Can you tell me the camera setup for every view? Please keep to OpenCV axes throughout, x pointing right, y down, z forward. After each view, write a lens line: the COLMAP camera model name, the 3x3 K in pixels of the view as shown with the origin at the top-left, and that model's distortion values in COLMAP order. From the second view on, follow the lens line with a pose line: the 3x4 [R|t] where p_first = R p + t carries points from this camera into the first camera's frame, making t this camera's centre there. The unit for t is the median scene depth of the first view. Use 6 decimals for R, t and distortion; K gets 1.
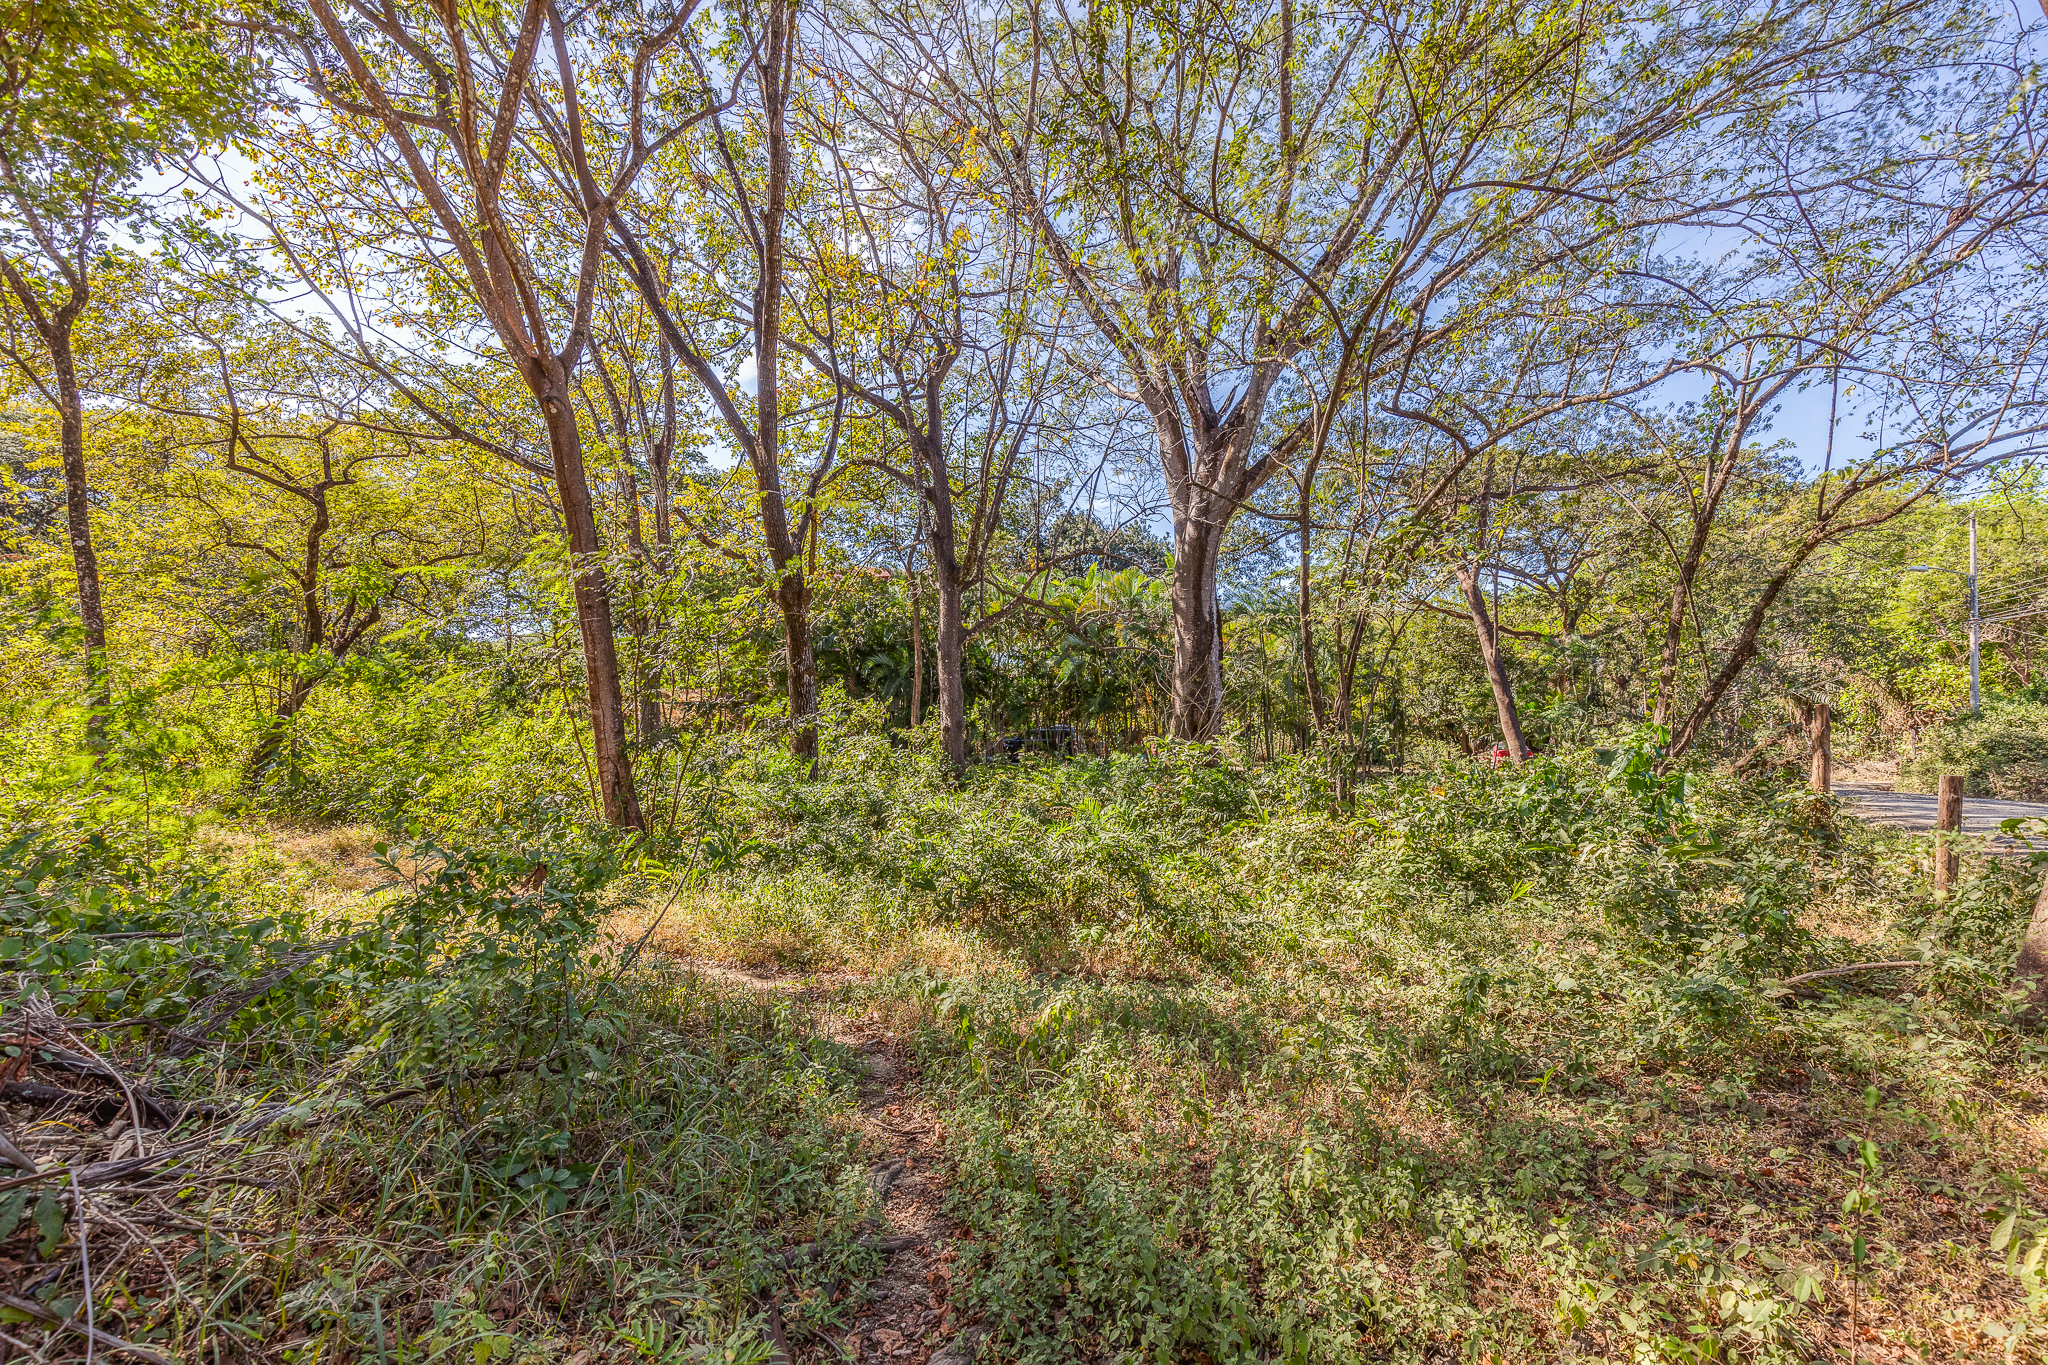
lens RADIAL K [[970.7, 0, 1036.0], [0, 970.7, 679.7], [0, 0, 1]] dist [-0.005662, -0.000444]
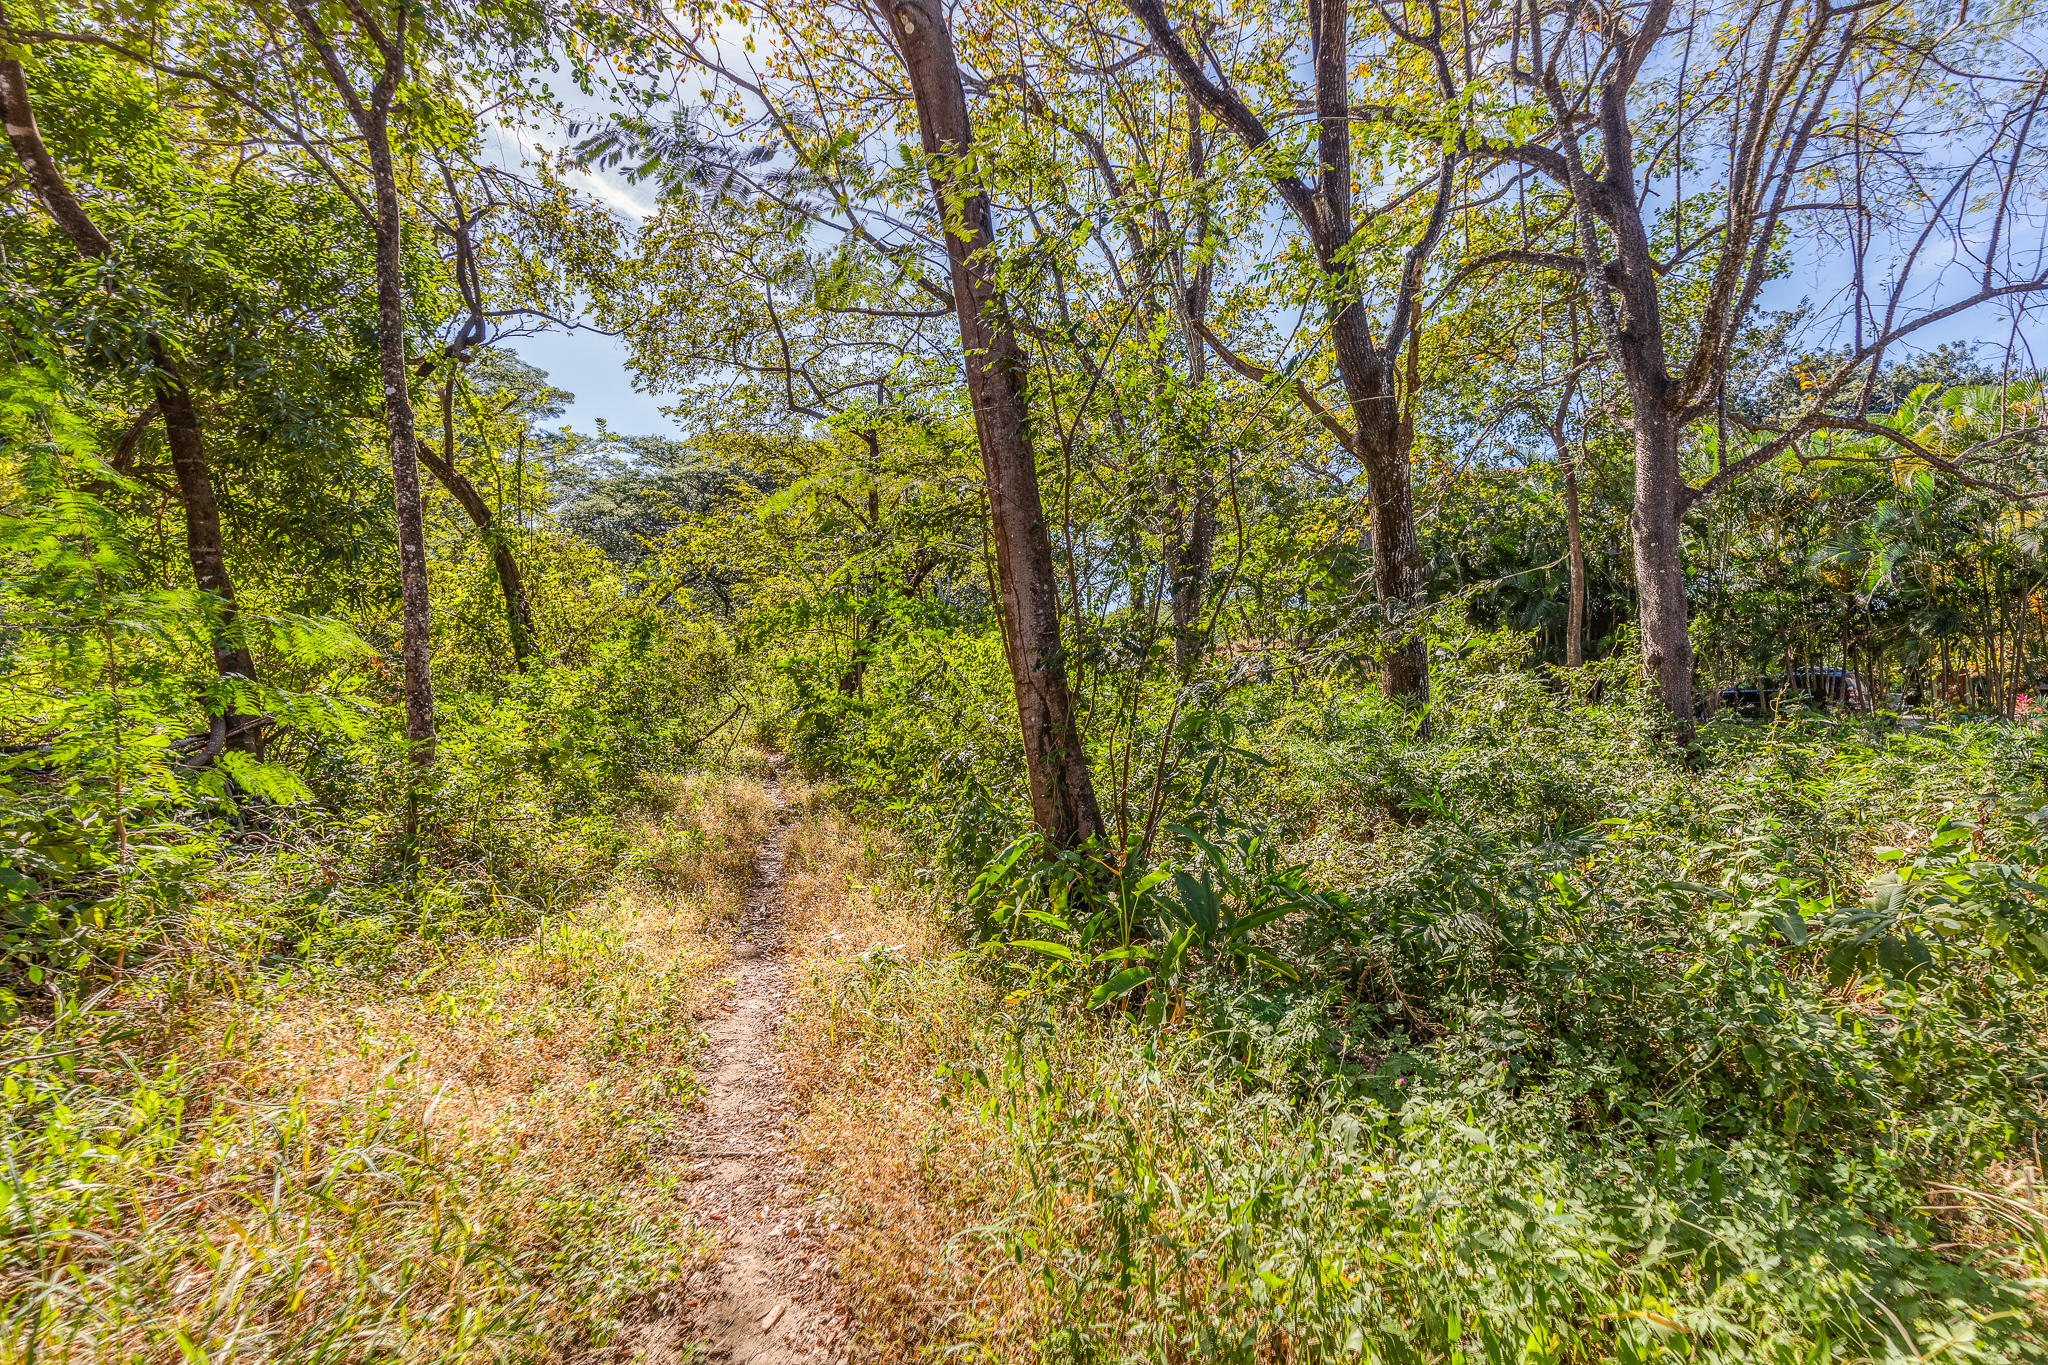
lens RADIAL K [[970.7, 0, 1034.4], [0, 970.7, 669.2], [0, 0, 1]] dist [-0.005662, -0.000444]
pose [[0.823466, -0.010353, -0.567271, -0.069031], [0.030901, 0.999168, 0.026622, 0.029382], [0.566524, -0.039452, 0.823100, 0.296591]]
